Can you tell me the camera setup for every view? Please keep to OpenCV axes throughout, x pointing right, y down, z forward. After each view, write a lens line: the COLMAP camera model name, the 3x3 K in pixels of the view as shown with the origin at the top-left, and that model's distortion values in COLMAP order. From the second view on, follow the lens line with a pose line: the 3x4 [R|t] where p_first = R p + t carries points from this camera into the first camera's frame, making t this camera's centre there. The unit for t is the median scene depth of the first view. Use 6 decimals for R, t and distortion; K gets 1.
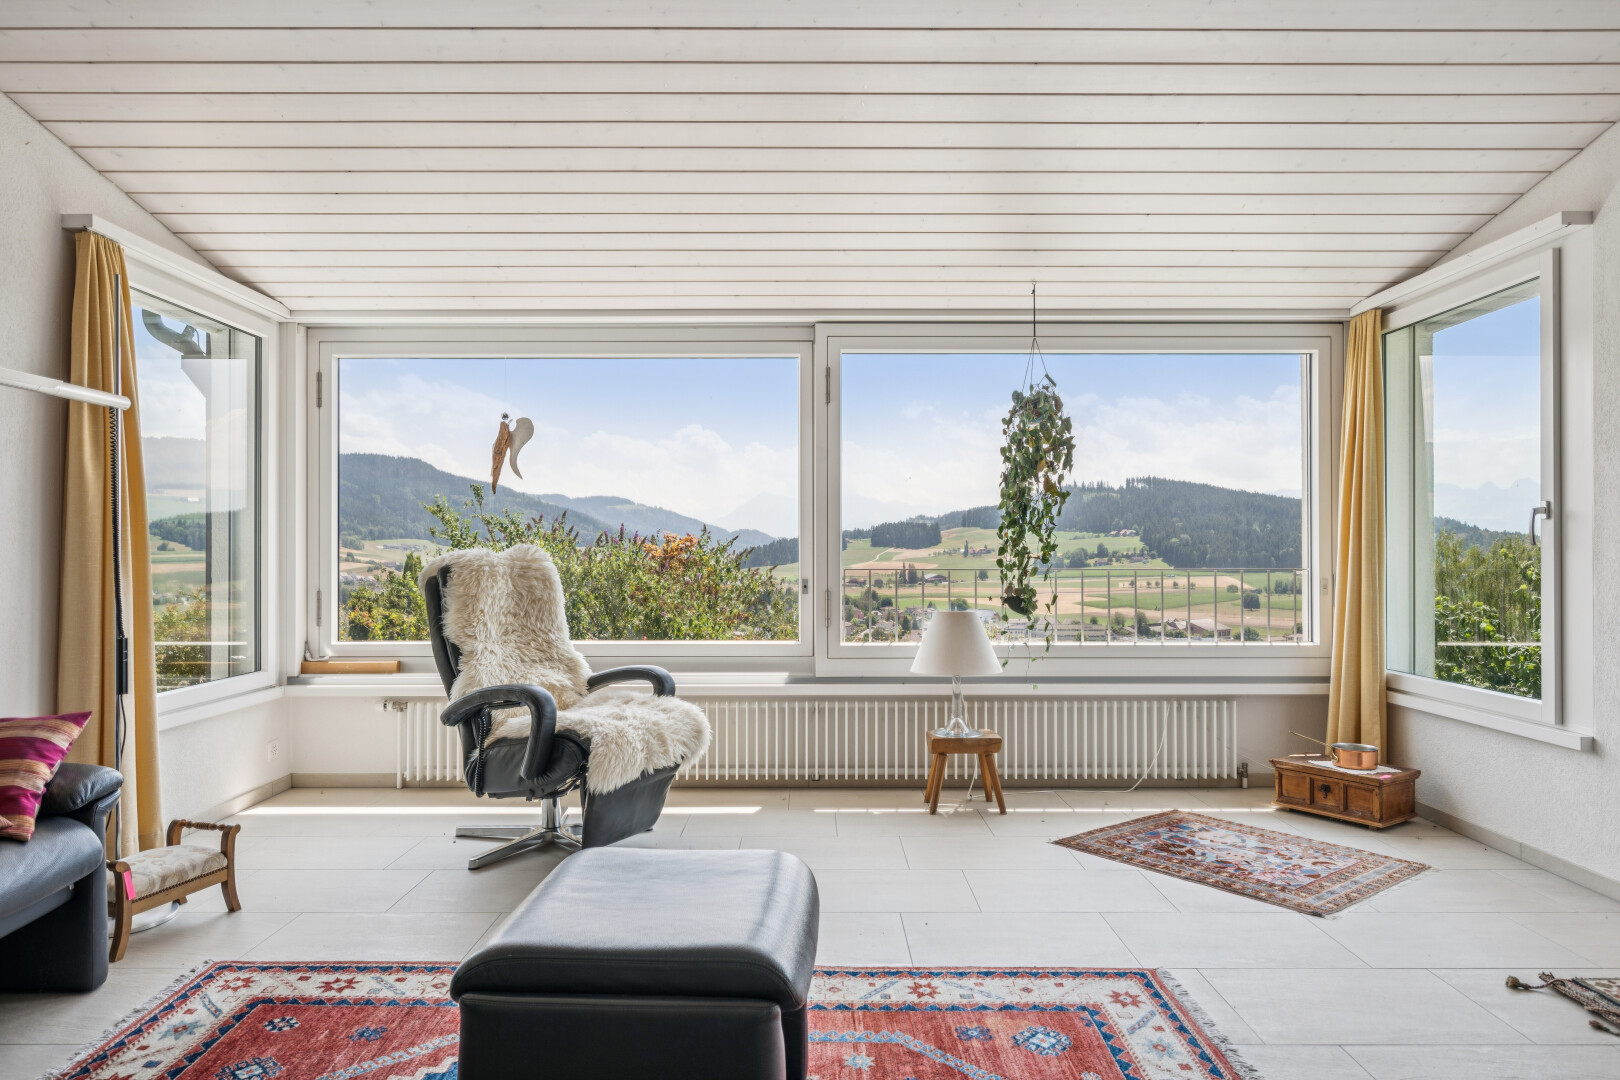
lens RADIAL K [[1013.4, 0, 811.8], [0, 1013.4, 548.3], [0, 0, 1]] dist [-0.005270, 0.000962]
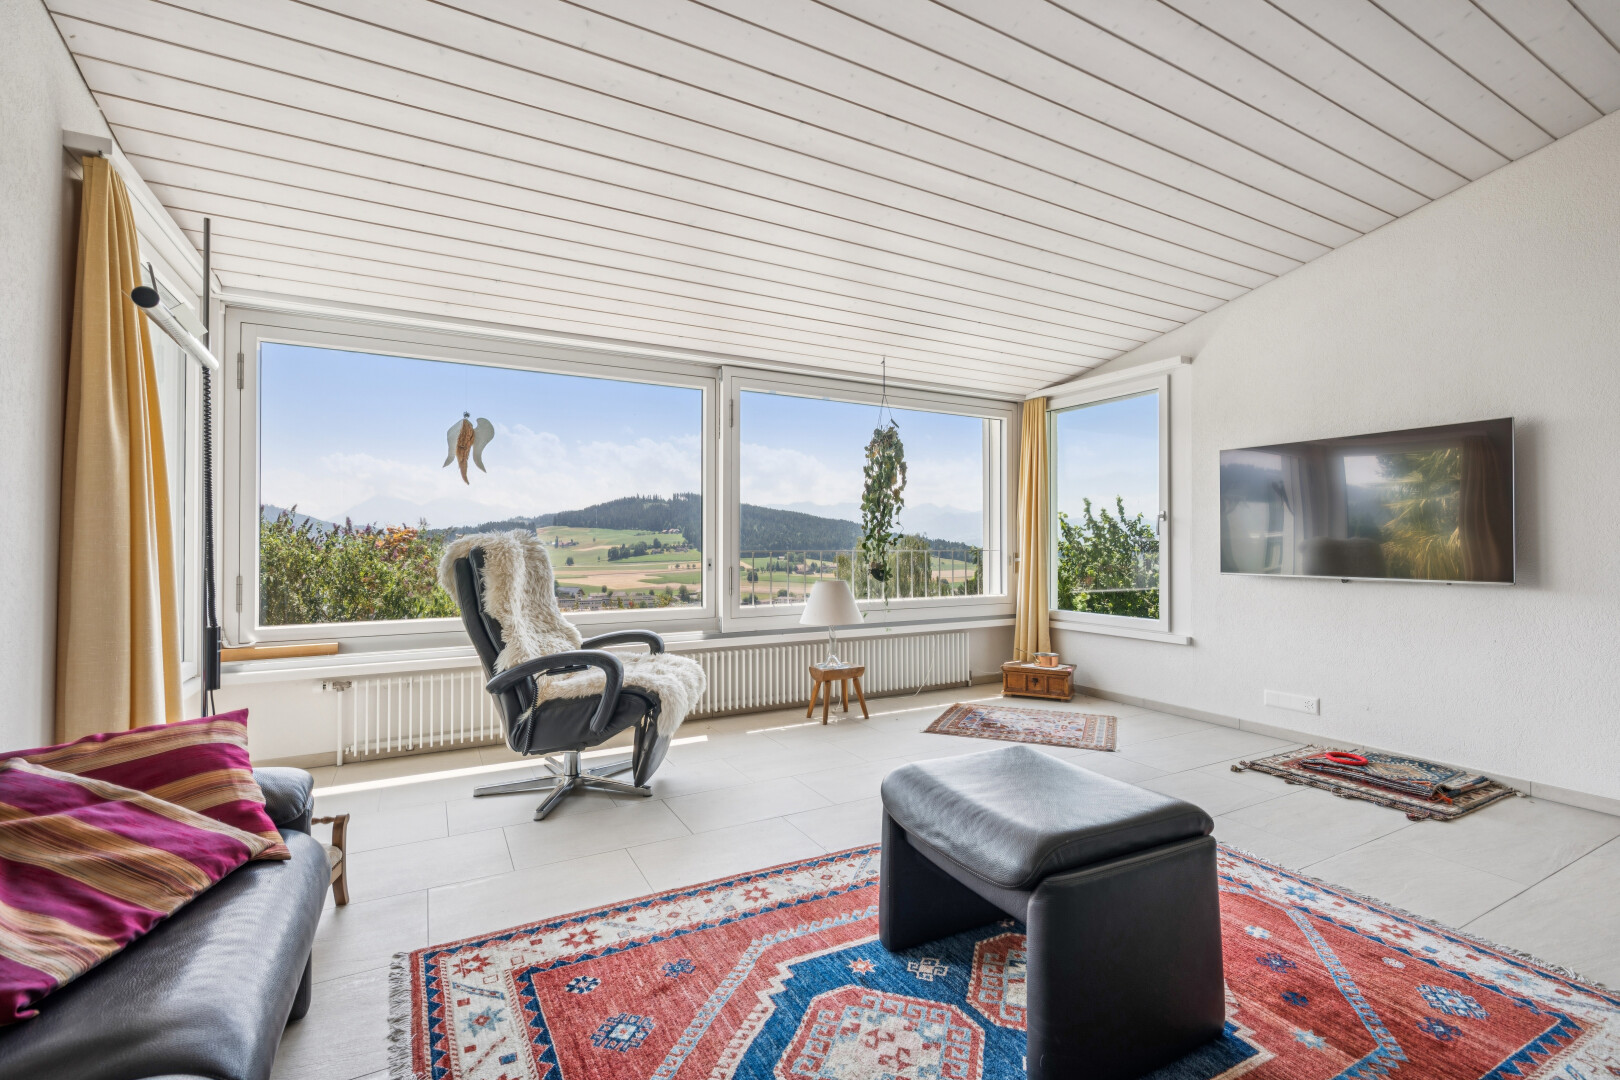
lens RADIAL K [[718.4, 0, 819.0], [0, 718.4, 538.7], [0, 0, 1]] dist [0.003107, -0.001142]
pose [[0.873113, 0.003984, 0.487502, -0.382800], [-0.001830, 0.999986, -0.004895, 0.009505], [-0.487515, 0.003381, 0.873108, 0.134225]]
